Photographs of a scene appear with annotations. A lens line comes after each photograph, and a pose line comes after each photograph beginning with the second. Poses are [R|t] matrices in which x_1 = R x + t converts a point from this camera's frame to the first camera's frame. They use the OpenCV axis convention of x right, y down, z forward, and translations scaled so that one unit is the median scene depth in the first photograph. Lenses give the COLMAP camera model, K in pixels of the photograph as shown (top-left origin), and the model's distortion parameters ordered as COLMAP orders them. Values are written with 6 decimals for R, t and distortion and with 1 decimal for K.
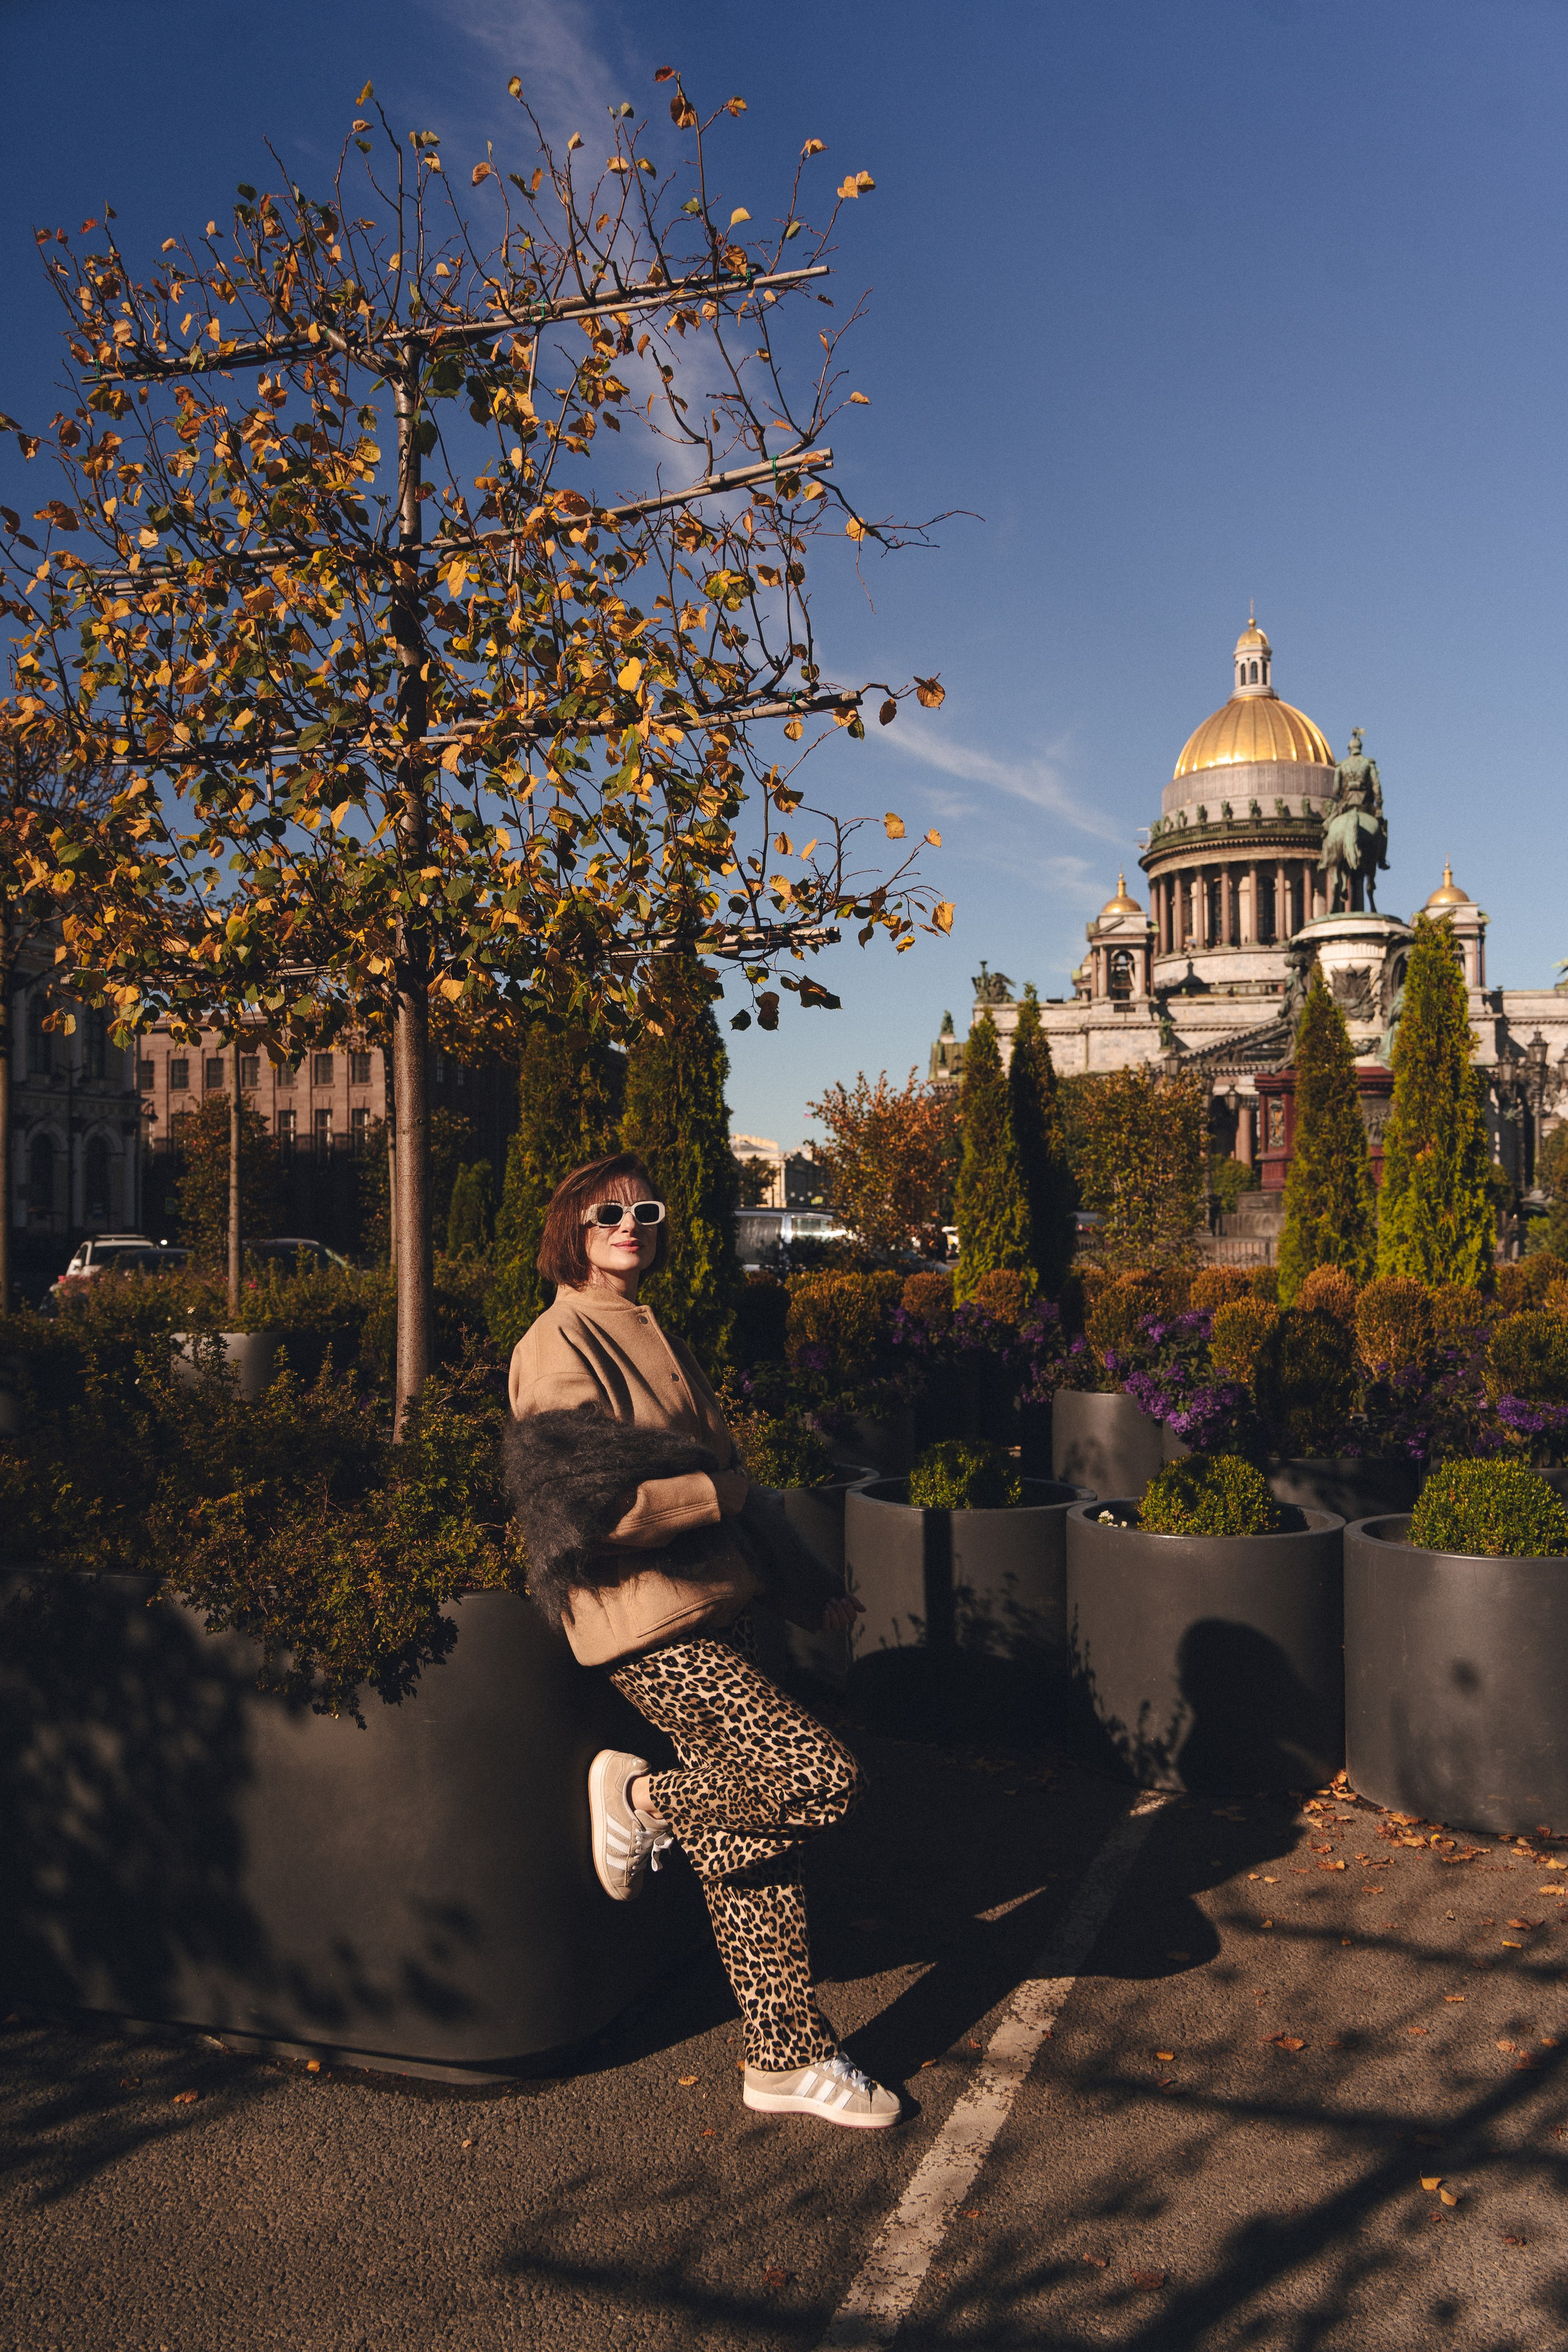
lens RADIAL K [[1867.7, 0, 784.0], [0, 1867.7, 1176.0], [0, 0, 1]] dist [0.043411, 0.000360]
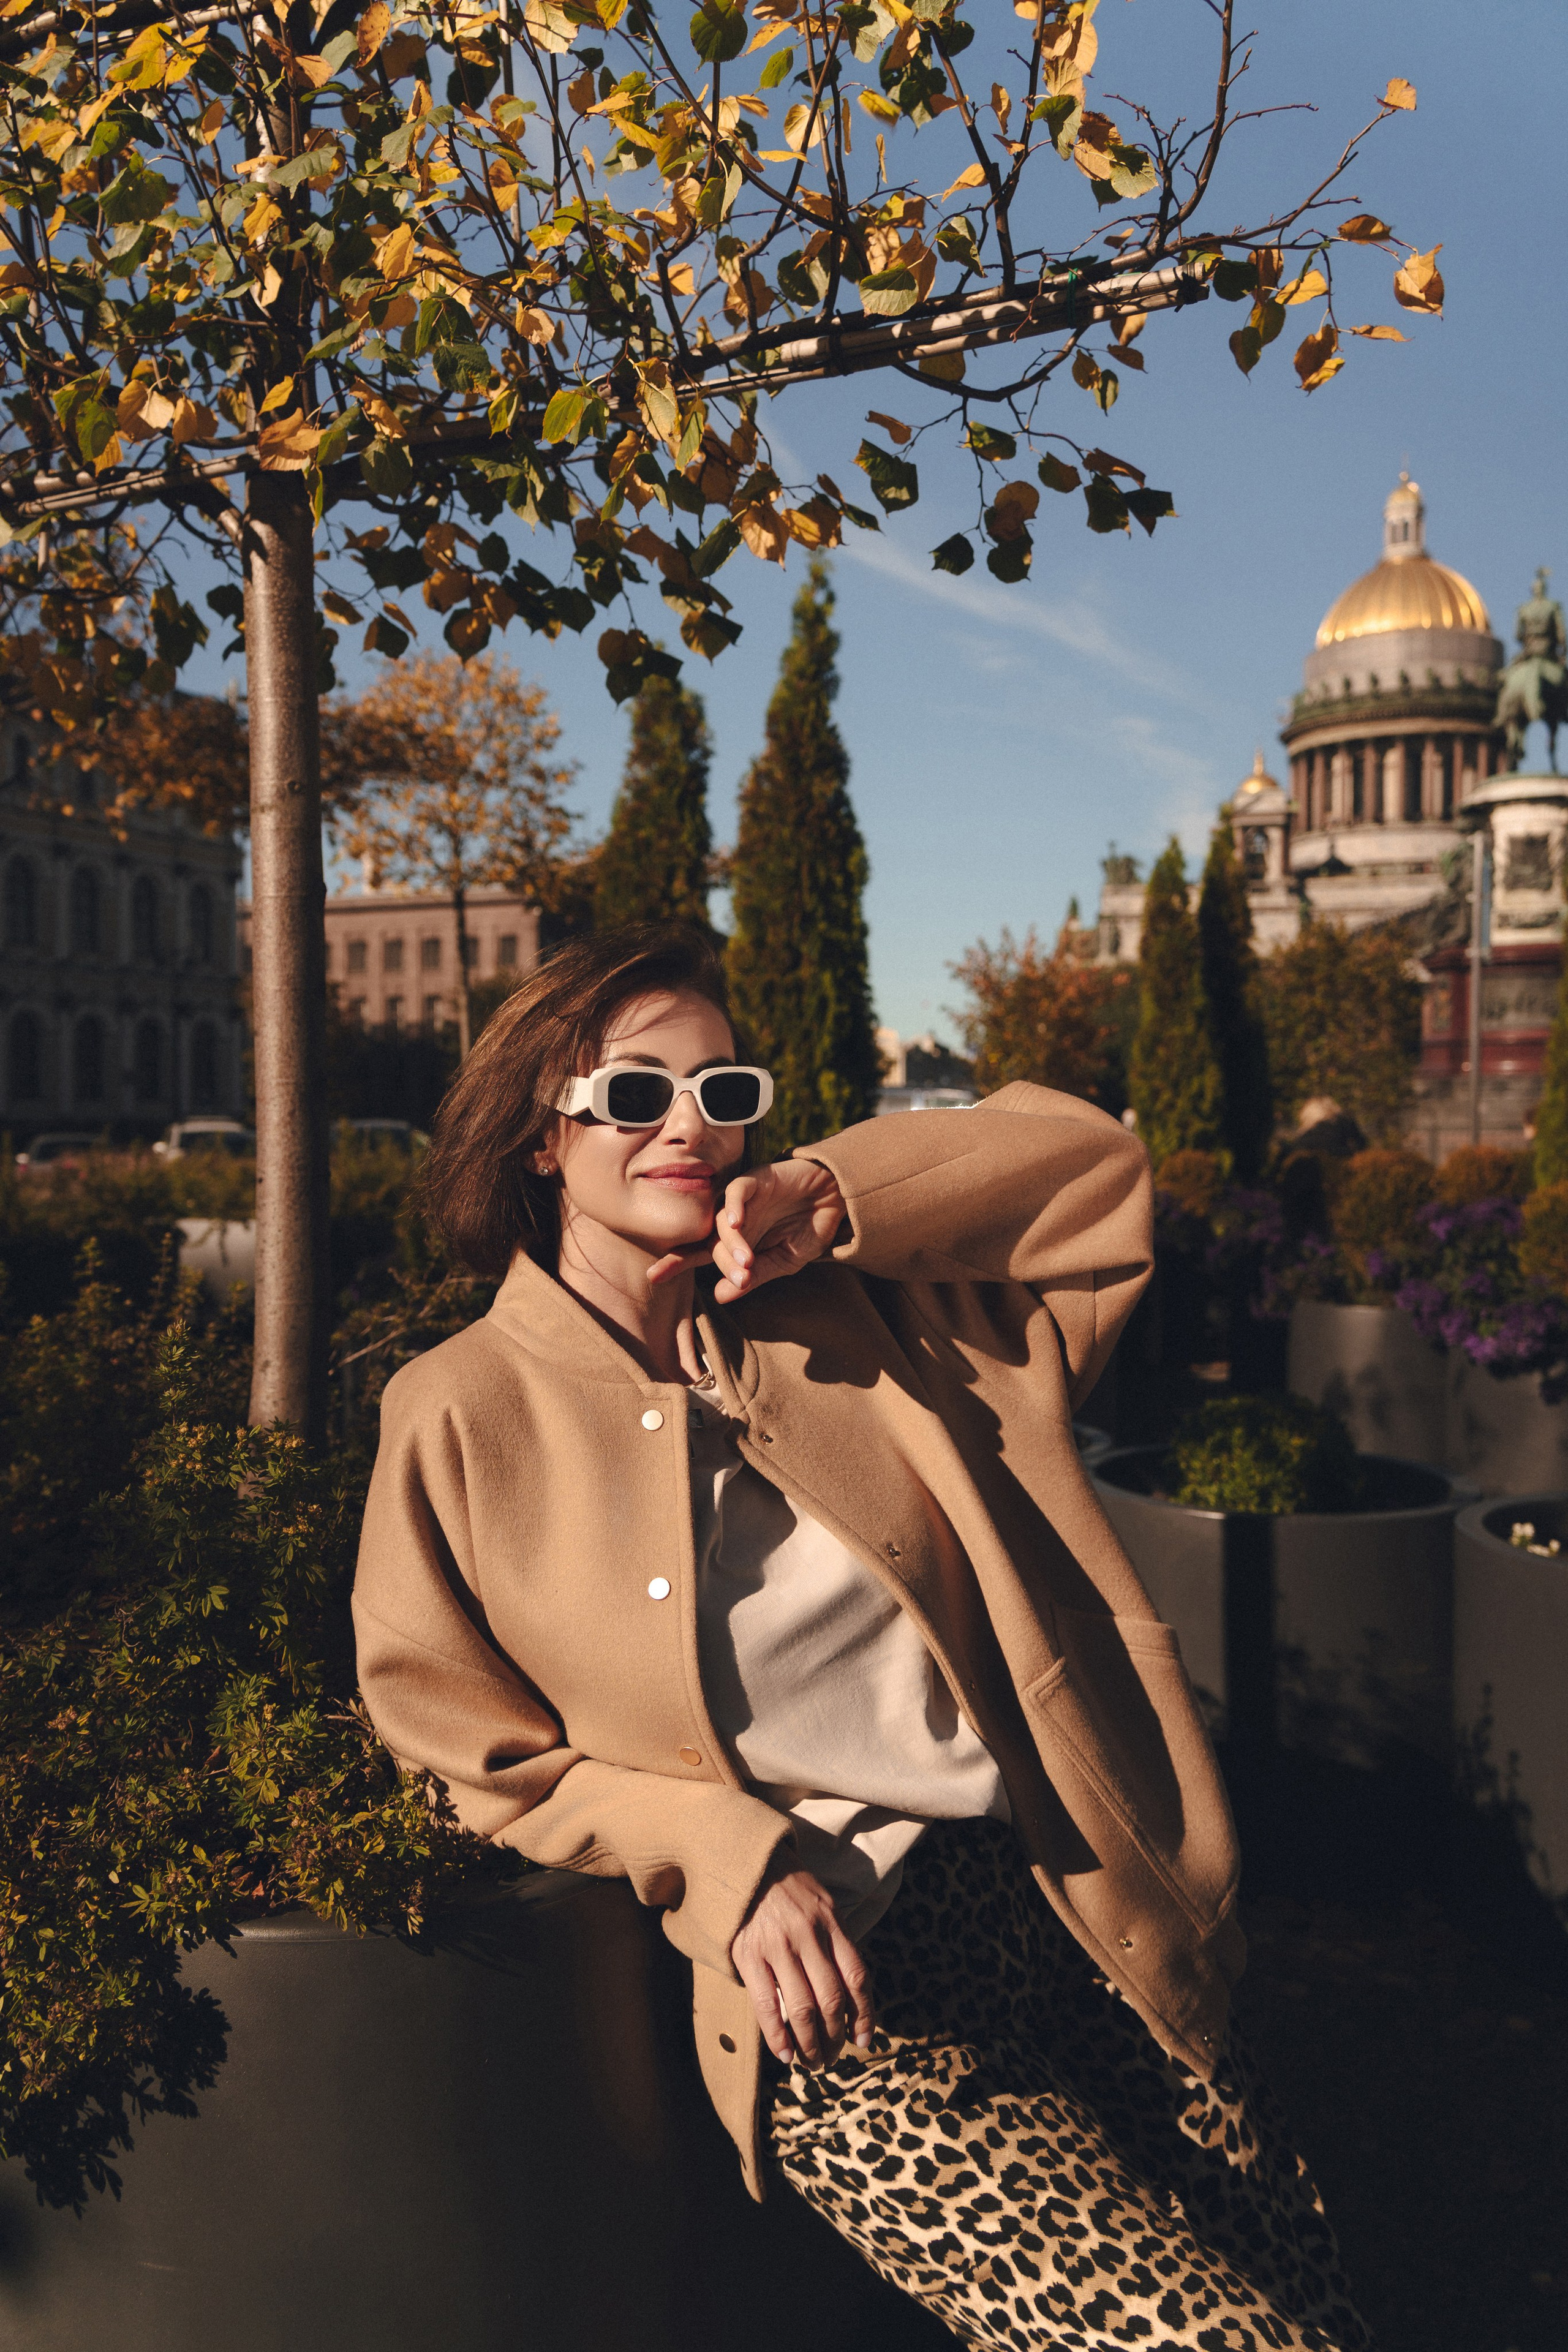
lens RADIAL K [[1867.7, 0, 784.0], [0, 1867.7, 1176.0], [0, 0, 1]] dist [0.043411, 0.000360]
pose [[0.998084, 0.004471, -0.061711, -0.007844], [-0.000980, 0.998402, 0.056495, 0.010035], [0.061865, -0.056326, 0.996494, 0.112886]]
